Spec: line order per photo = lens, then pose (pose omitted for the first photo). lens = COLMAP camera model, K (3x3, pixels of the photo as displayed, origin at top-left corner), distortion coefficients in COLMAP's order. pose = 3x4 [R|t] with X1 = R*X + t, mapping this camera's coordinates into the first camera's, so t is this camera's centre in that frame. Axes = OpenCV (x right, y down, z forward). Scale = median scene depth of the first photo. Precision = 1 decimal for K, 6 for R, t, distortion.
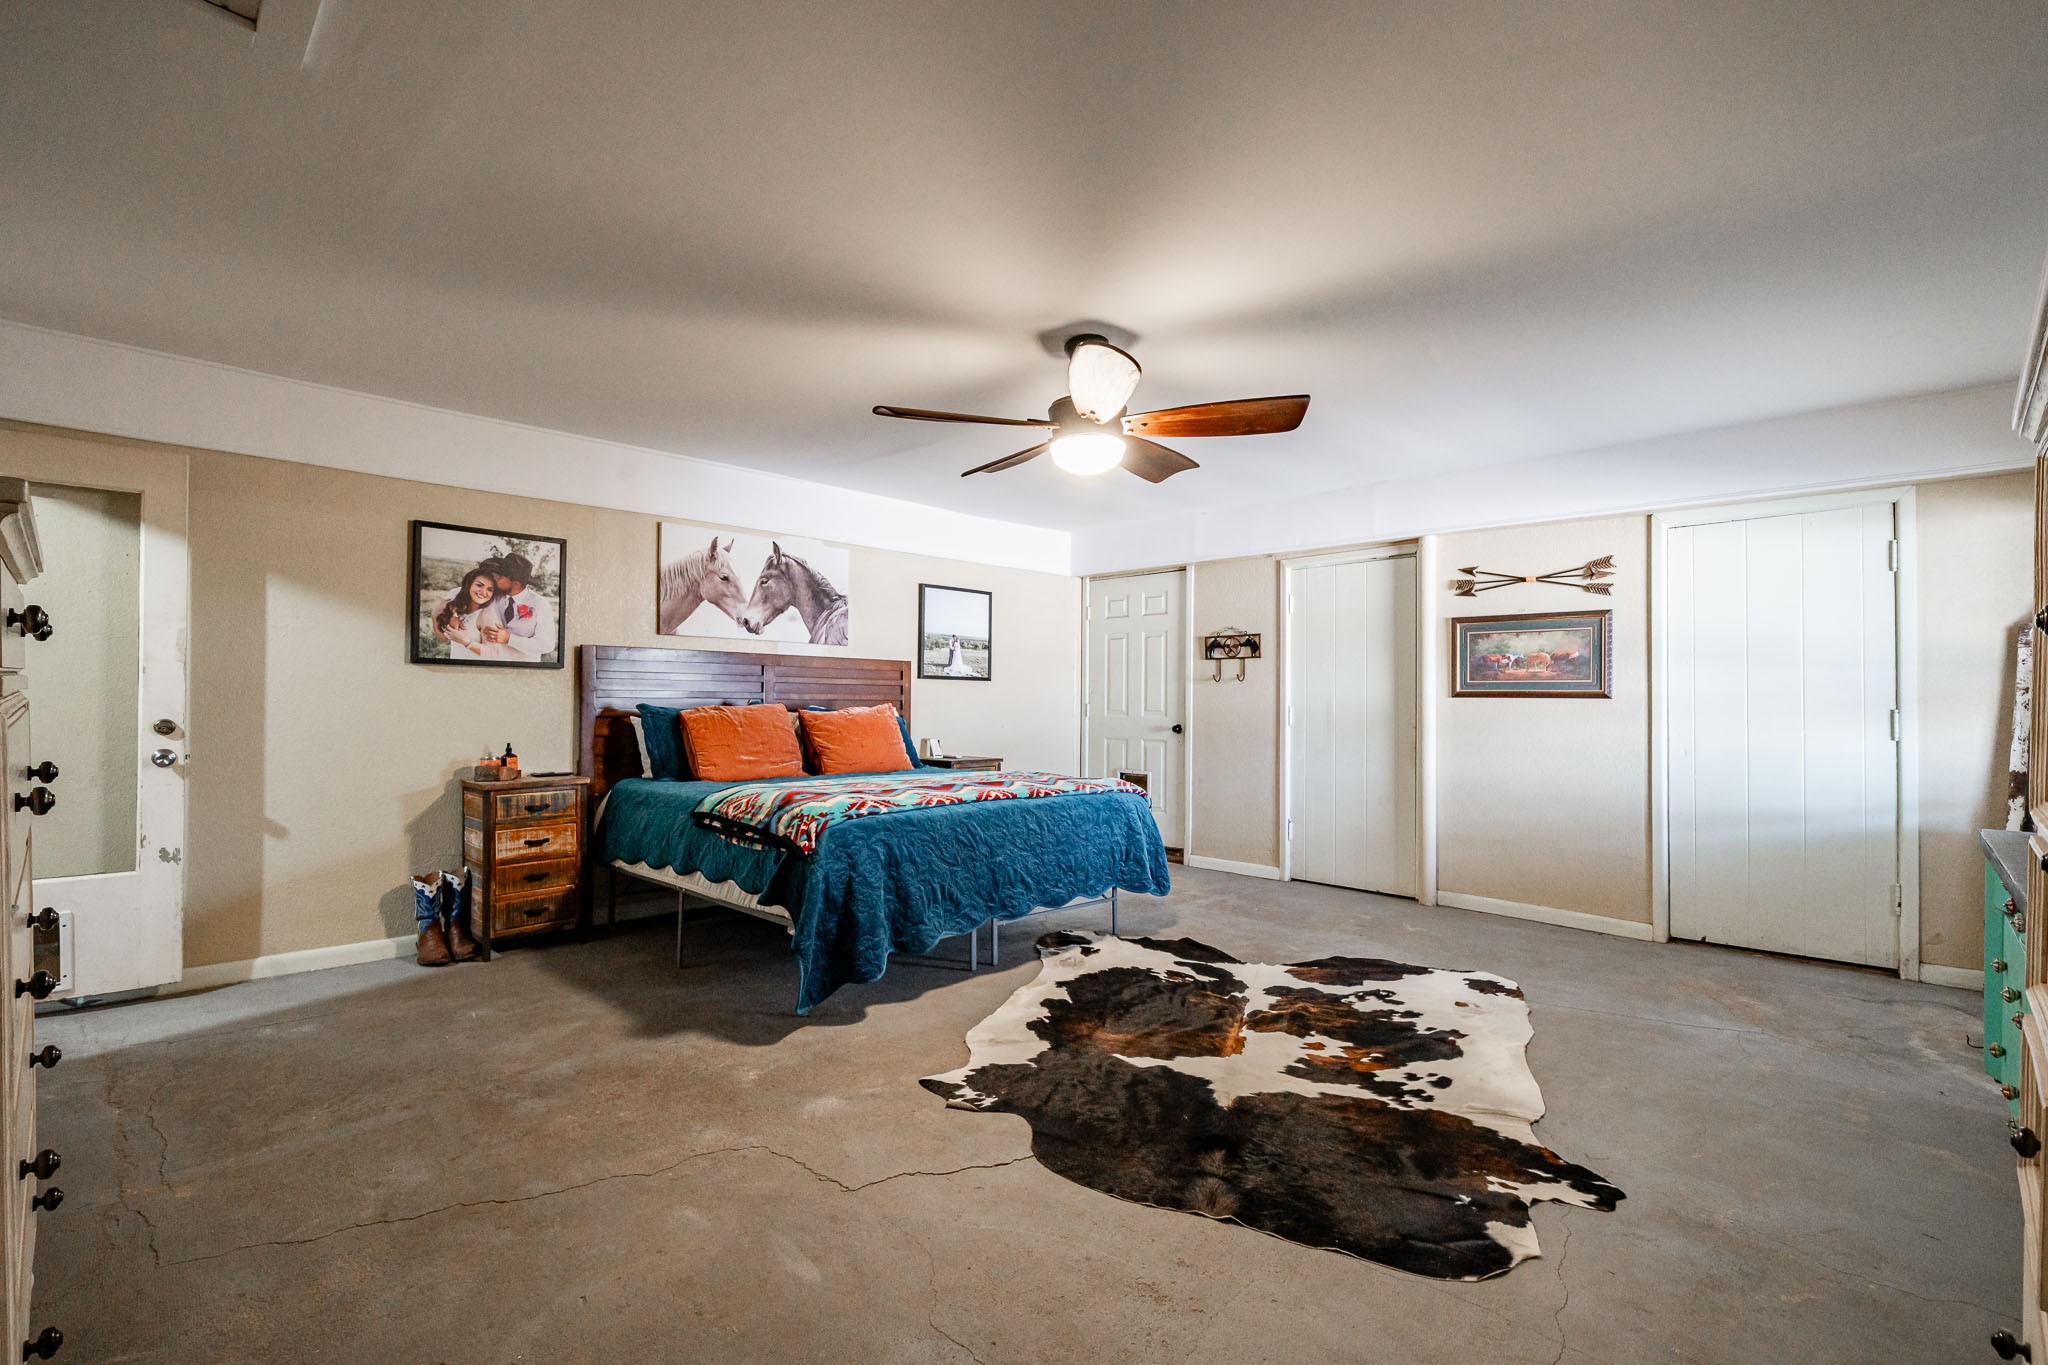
lens RADIAL K [[917.9, 0, 1024.7], [0, 917.9, 704.3], [0, 0, 1]] dist [0.001935, 0.000640]
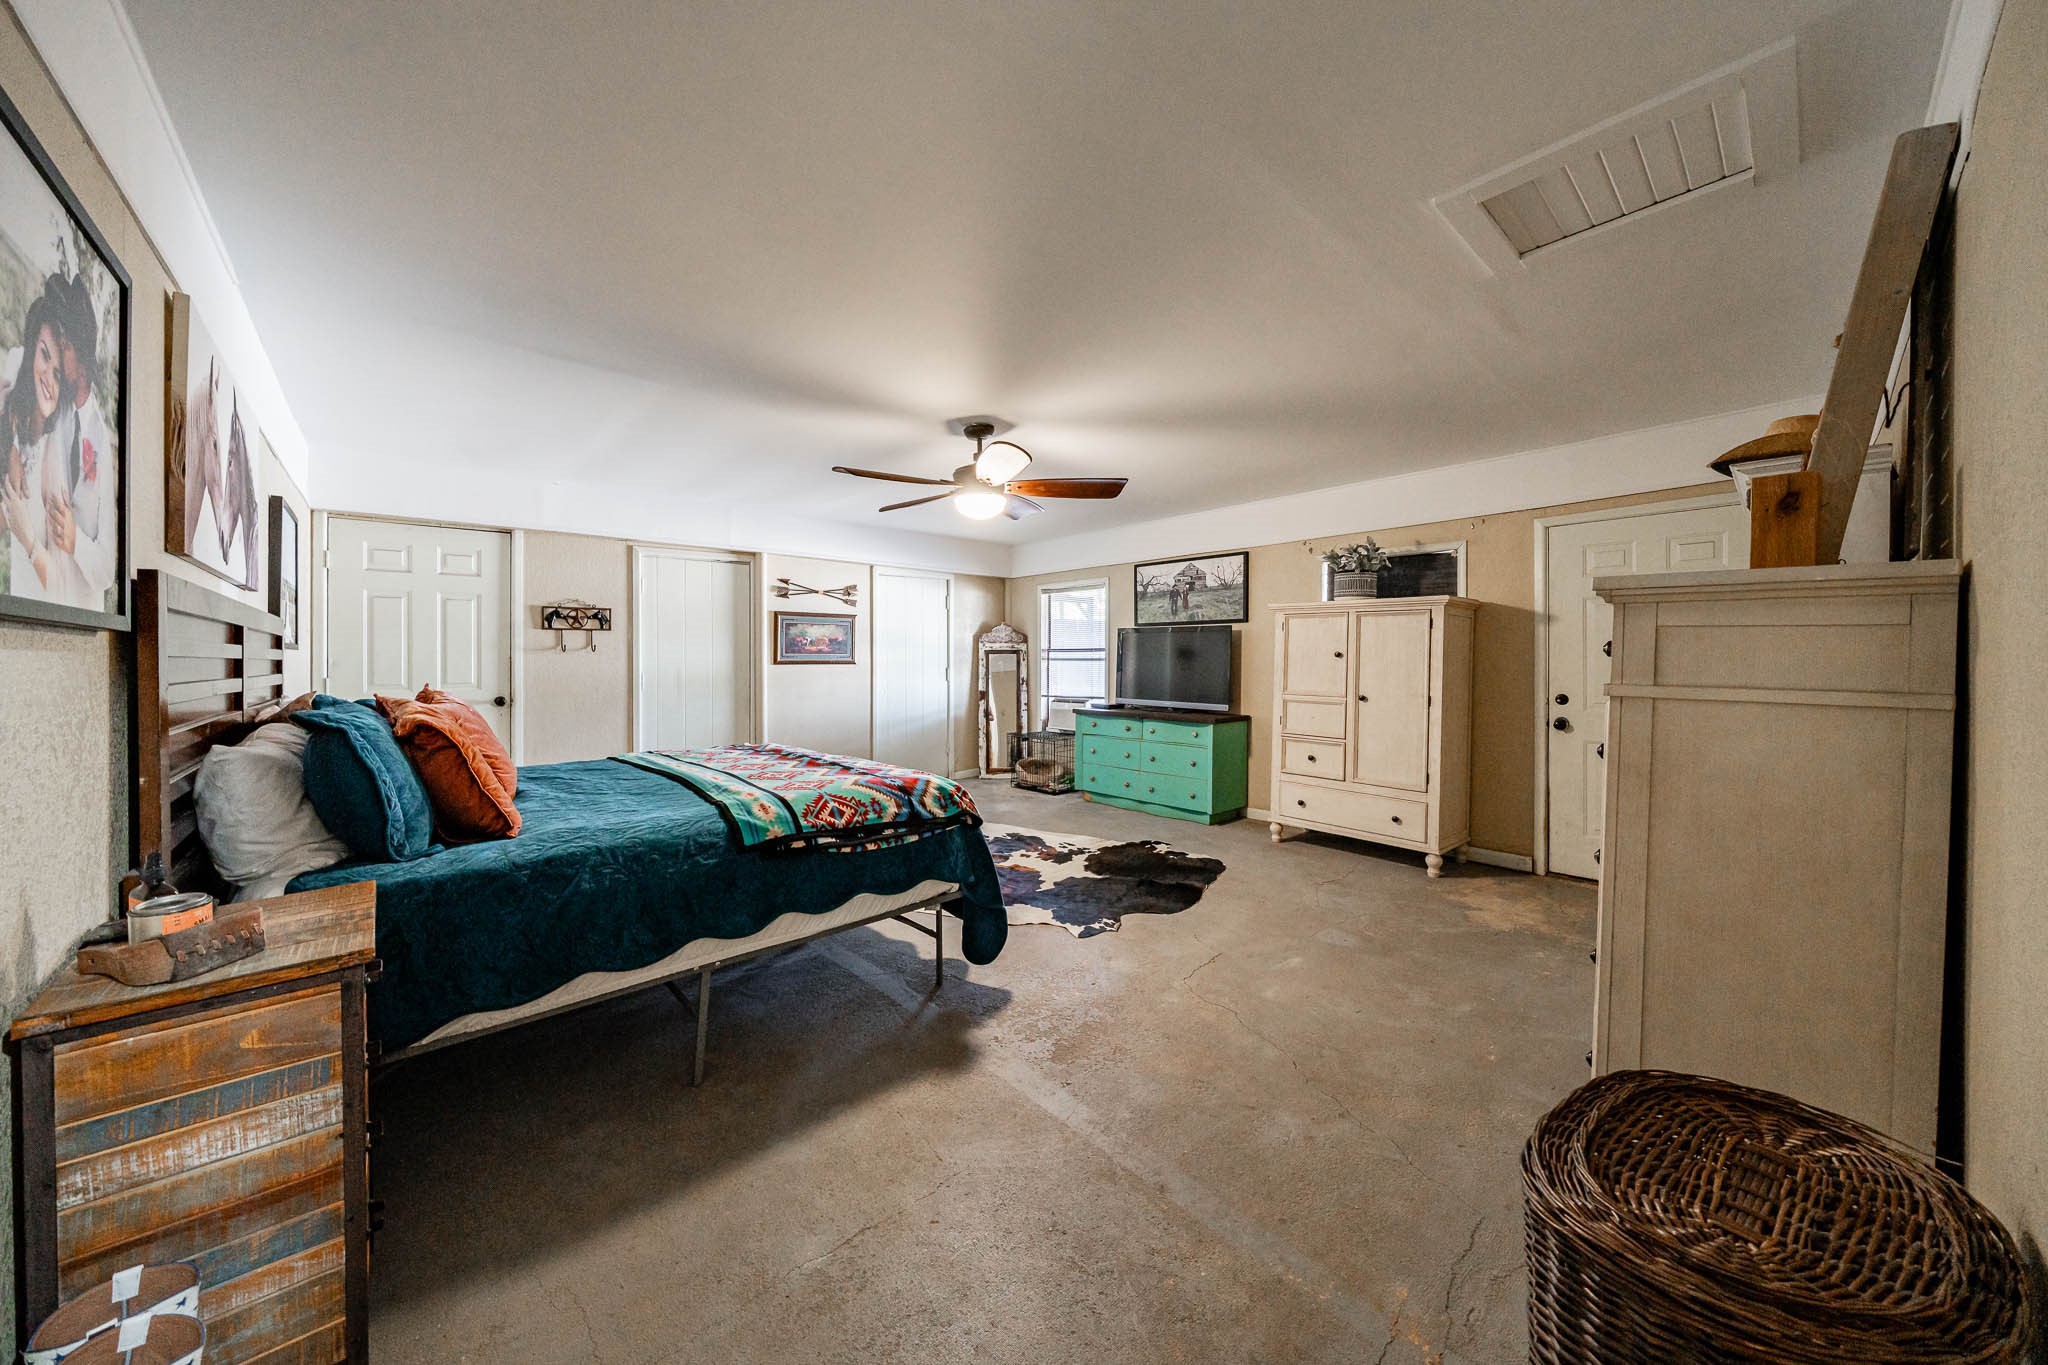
lens RADIAL K [[709.9, 0, 1002.4], [0, 709.9, 679.0], [0, 0, 1]] dist [-0.006228, -0.000205]
pose [[0.072394, -0.038485, 0.996633, -0.696703], [0.006628, 0.999252, 0.038105, -0.027186], [-0.997354, 0.003847, 0.072595, 0.584629]]
